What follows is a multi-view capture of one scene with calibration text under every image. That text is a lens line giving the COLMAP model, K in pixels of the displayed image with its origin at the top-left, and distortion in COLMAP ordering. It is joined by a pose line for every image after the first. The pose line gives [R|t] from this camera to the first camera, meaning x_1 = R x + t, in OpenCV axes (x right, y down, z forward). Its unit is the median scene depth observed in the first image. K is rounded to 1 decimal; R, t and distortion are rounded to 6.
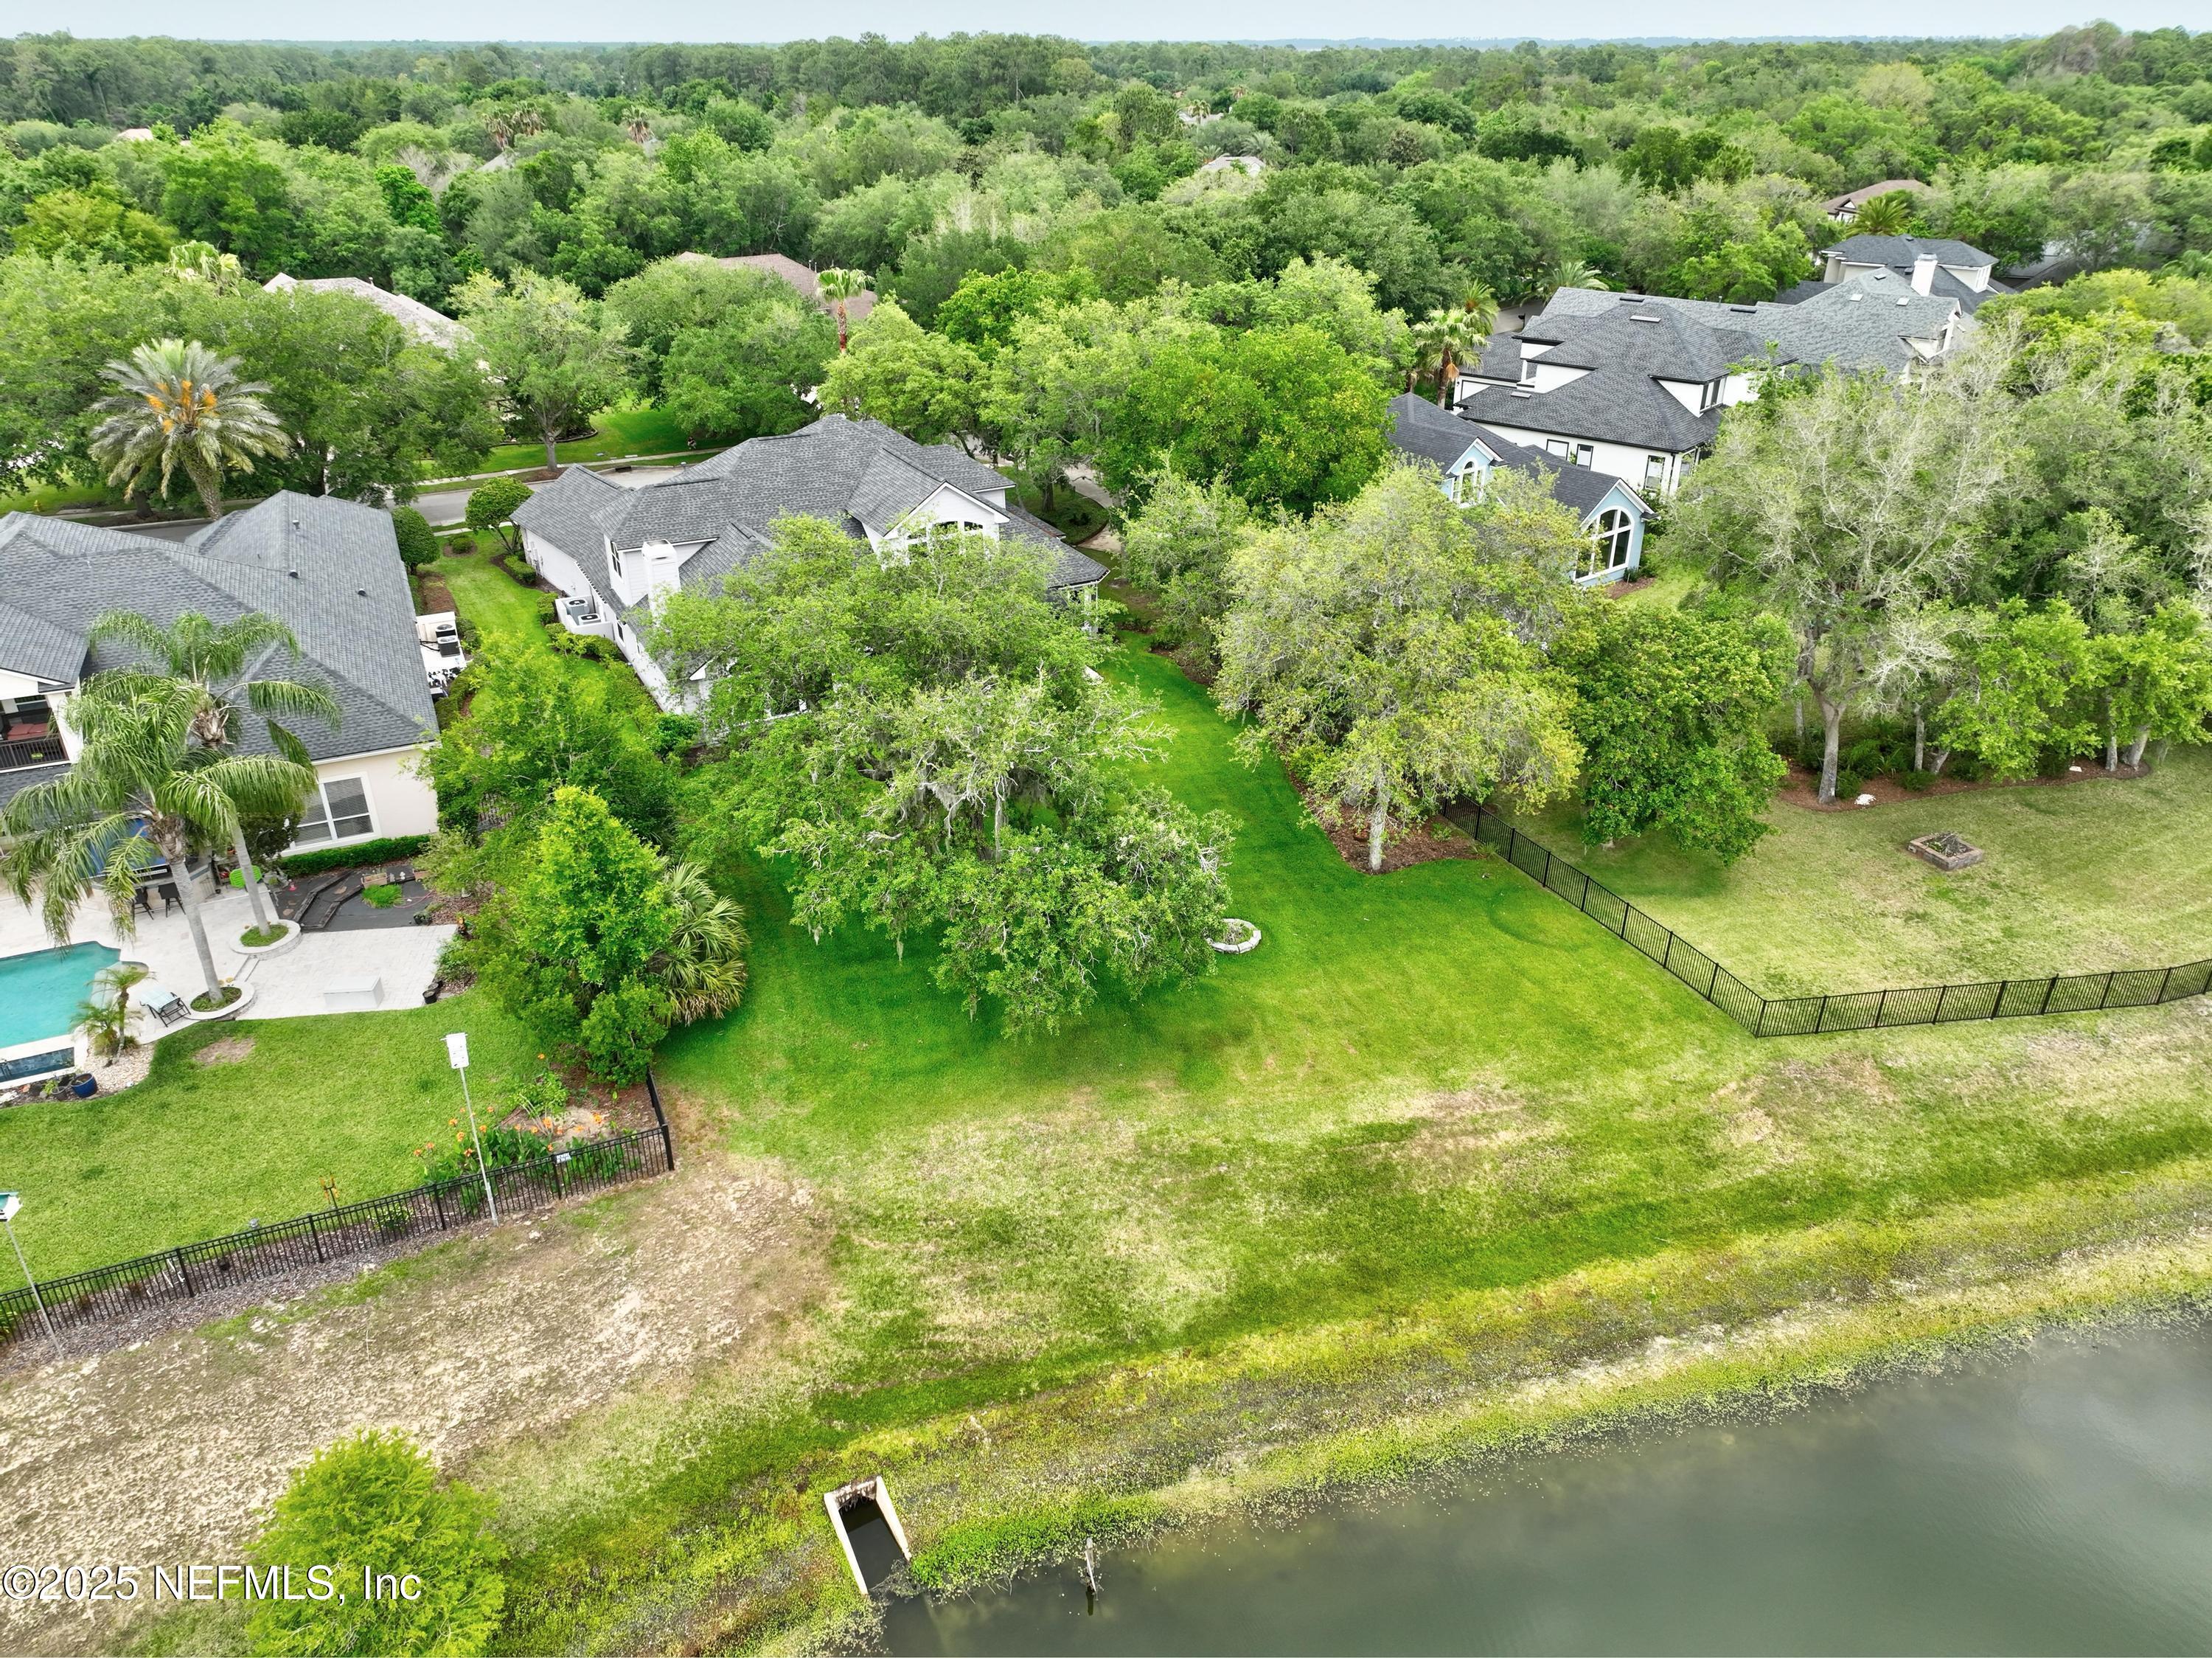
lens RADIAL K [[1555.2, 0, 1104.3], [0, 1555.2, 832.3], [0, 0, 1]] dist [-0.001597, 0.018194]
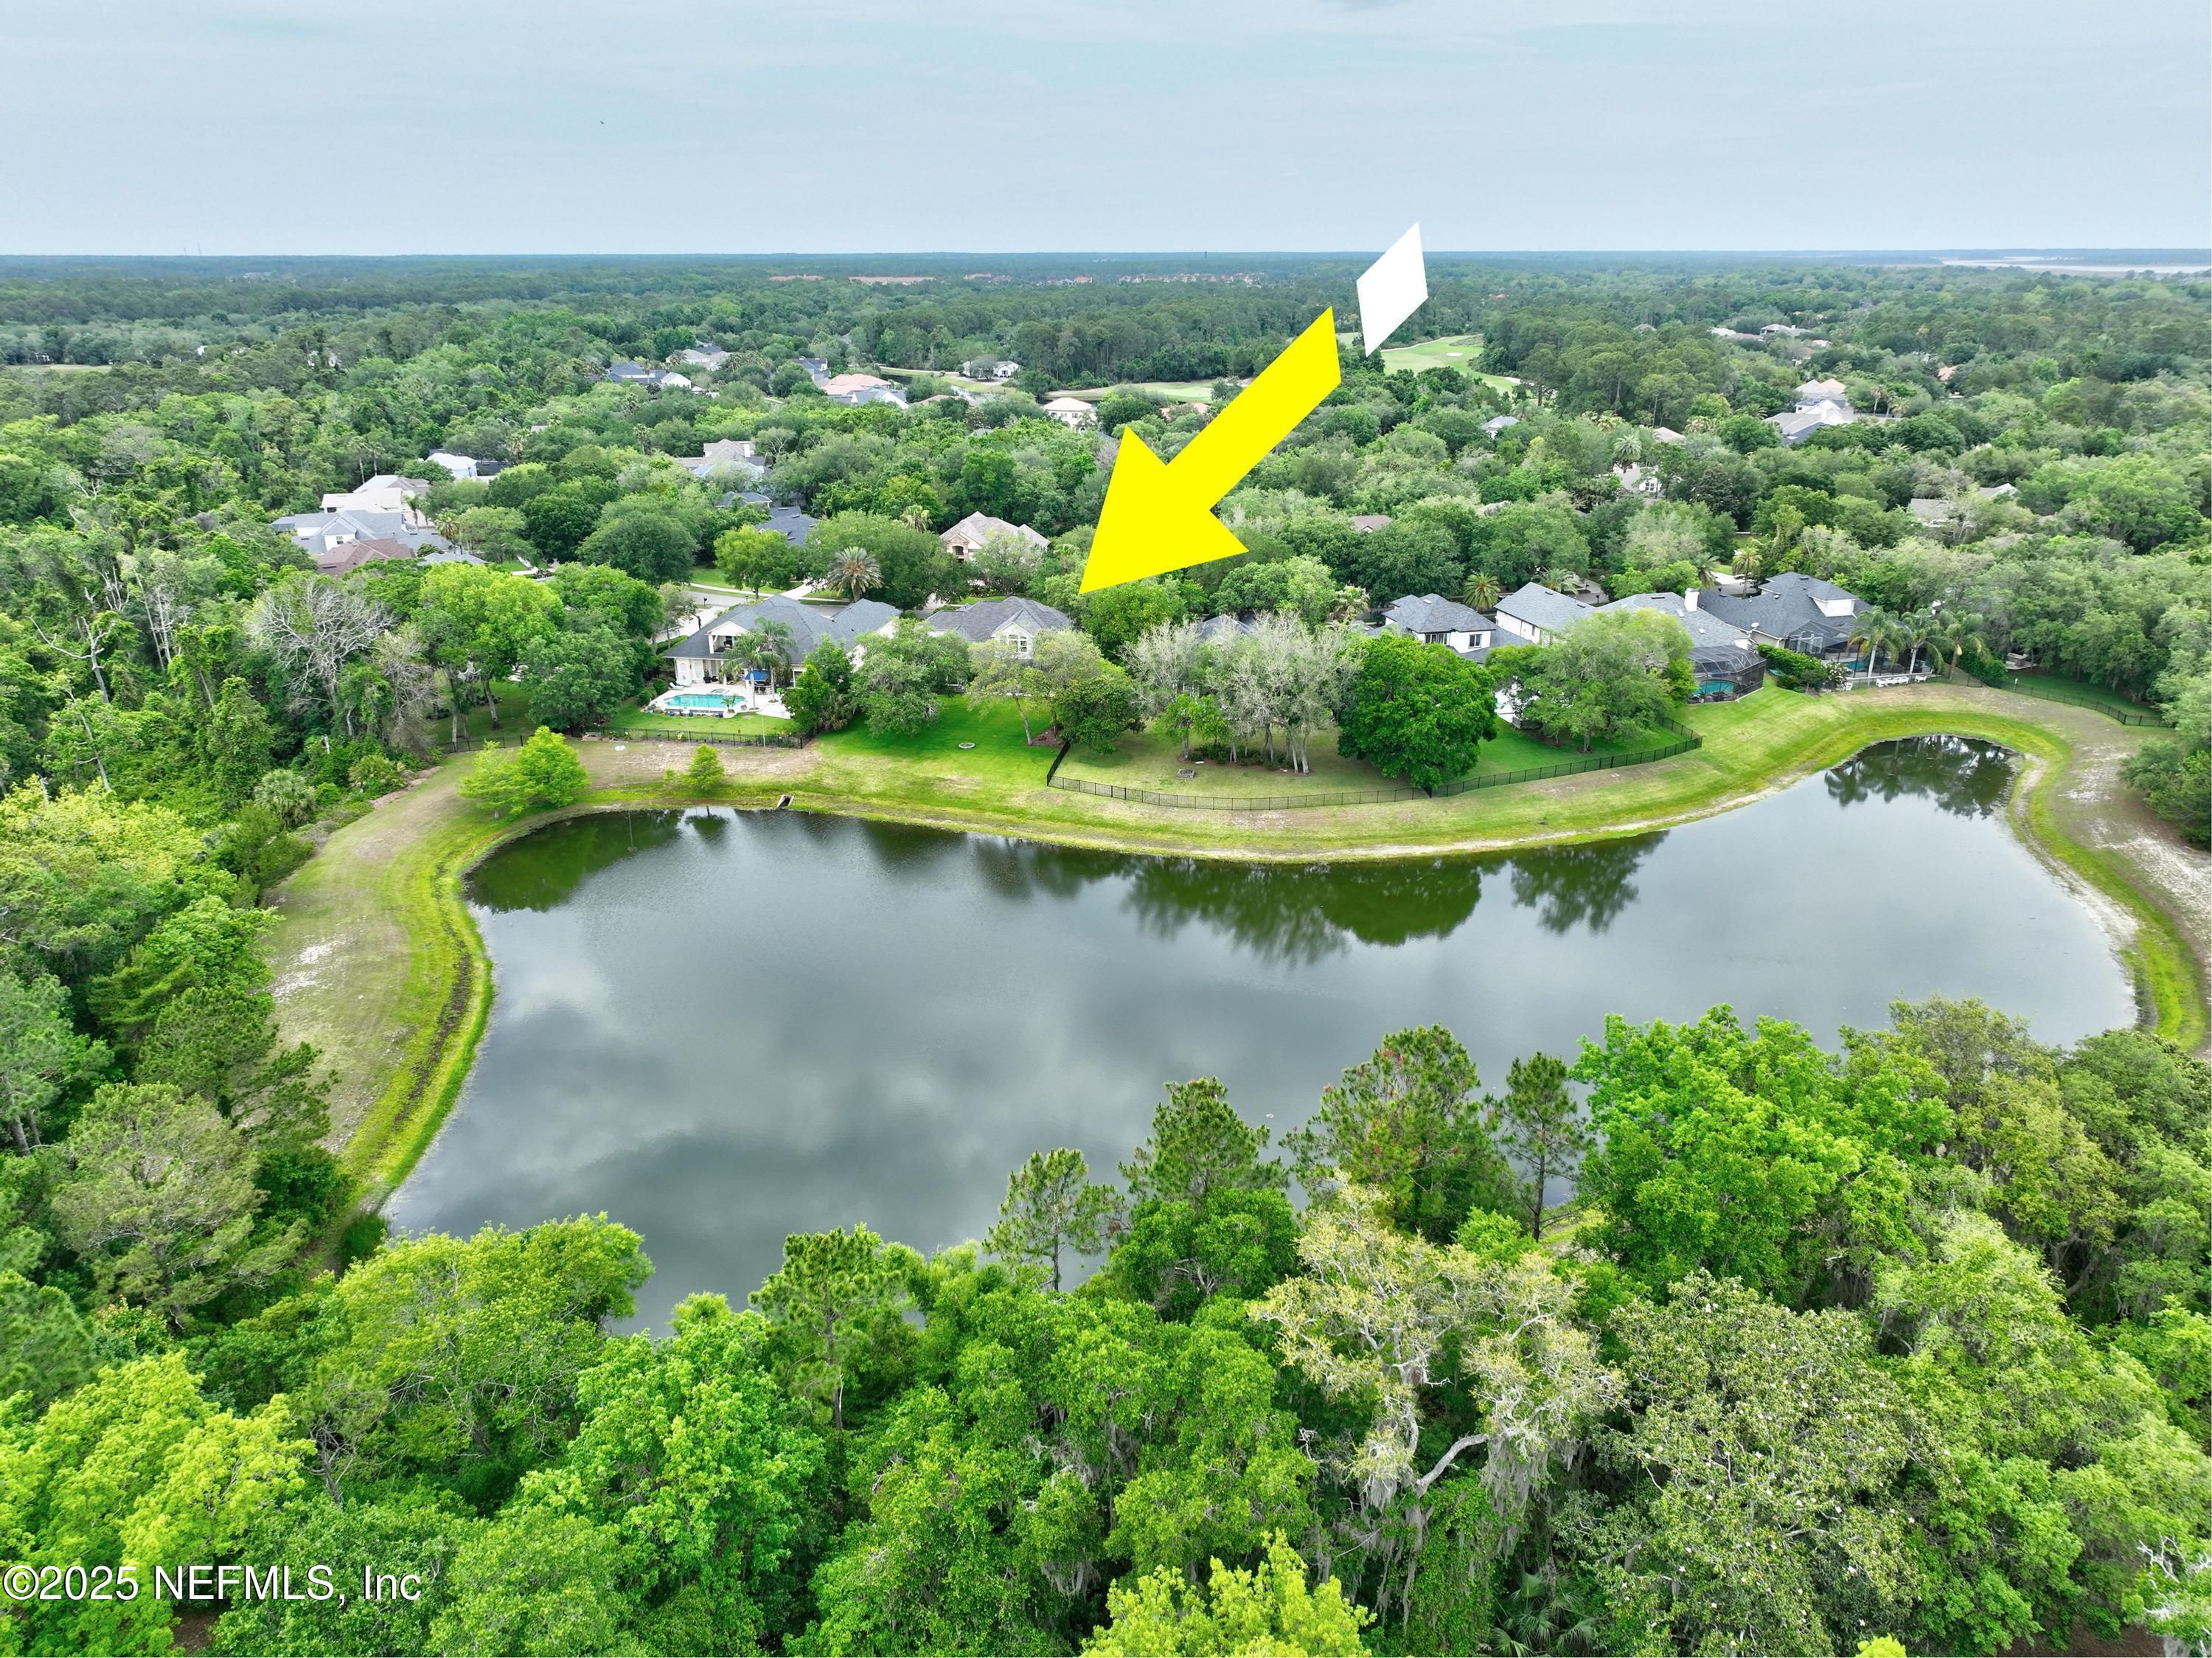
lens RADIAL K [[1555.2, 0, 1100.5], [0, 1555.2, 833.7], [0, 0, 1]] dist [-0.001597, 0.018194]
pose [[0.820365, 0.201444, -0.535183, 2.600127], [-0.258130, 0.965572, -0.032236, 0.338468], [0.510264, 0.164592, 0.844121, -2.082509]]
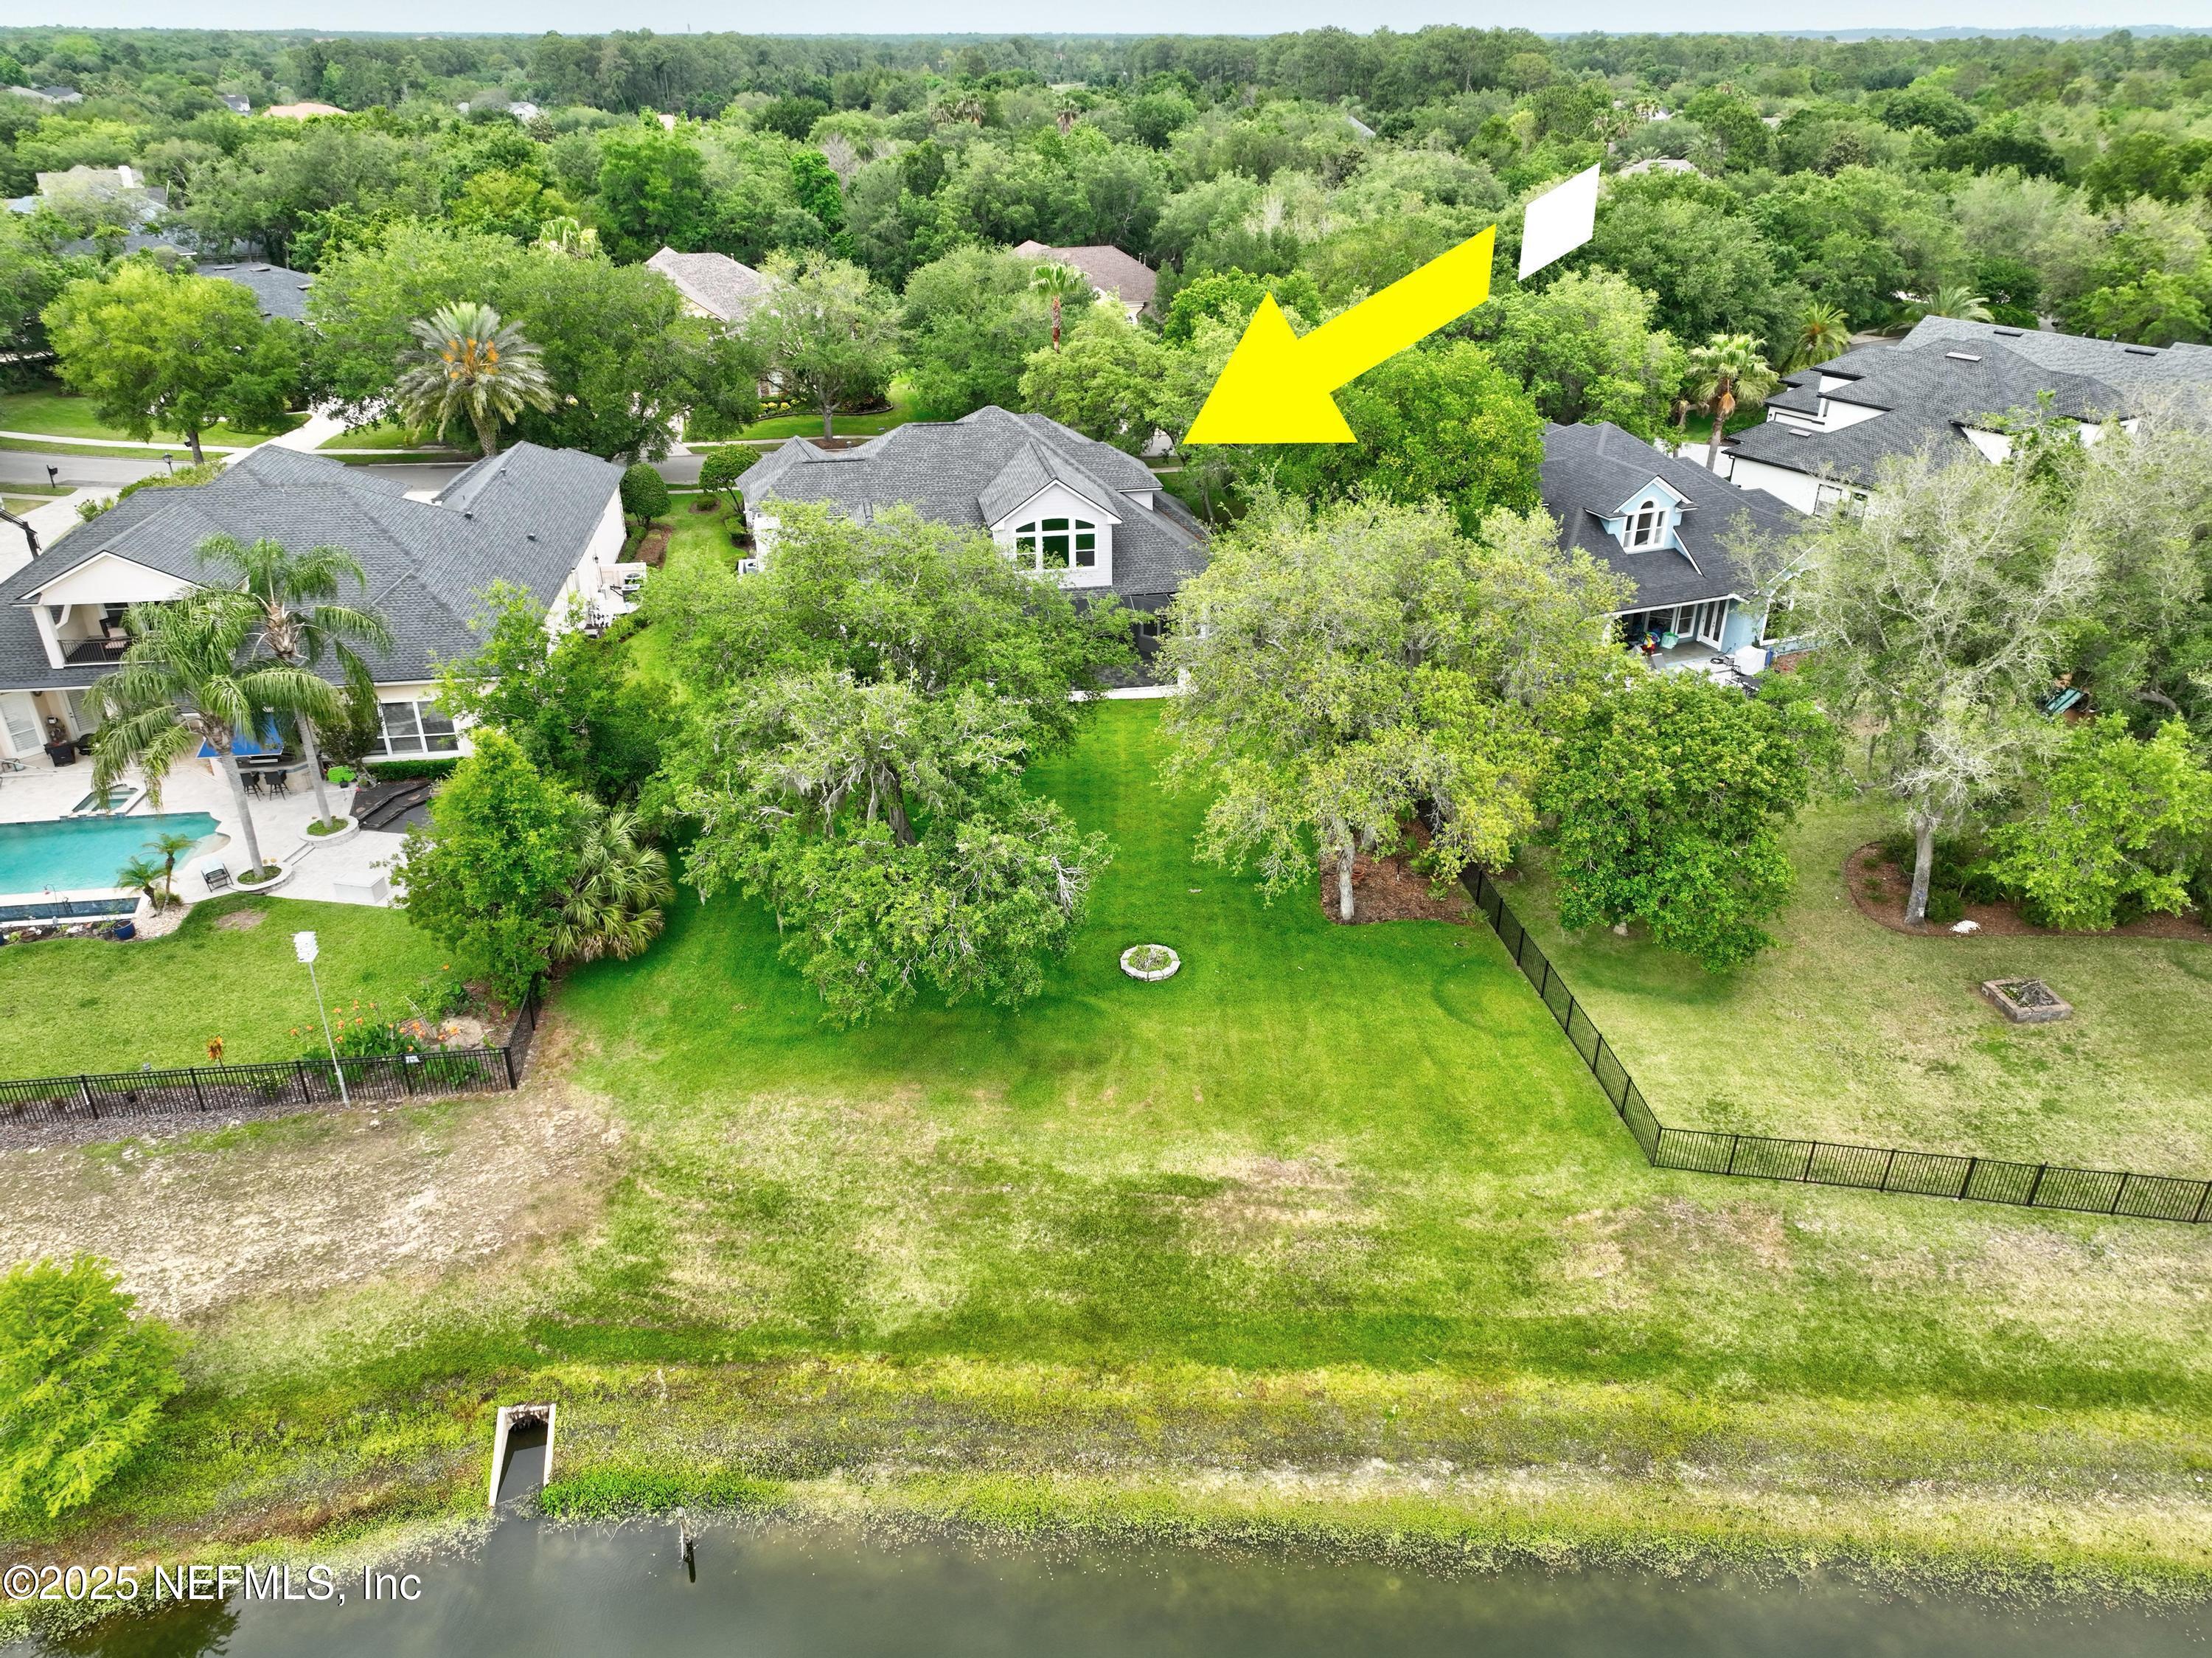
lens RADIAL K [[1555.2, 0, 1105.9], [0, 1555.2, 831.2], [0, 0, 1]] dist [-0.001597, 0.018194]
pose [[0.954760, 0.137056, -0.263910, 0.342185], [-0.136047, 0.990454, 0.022186, -0.037590], [0.264431, 0.014722, 0.964292, 0.052841]]
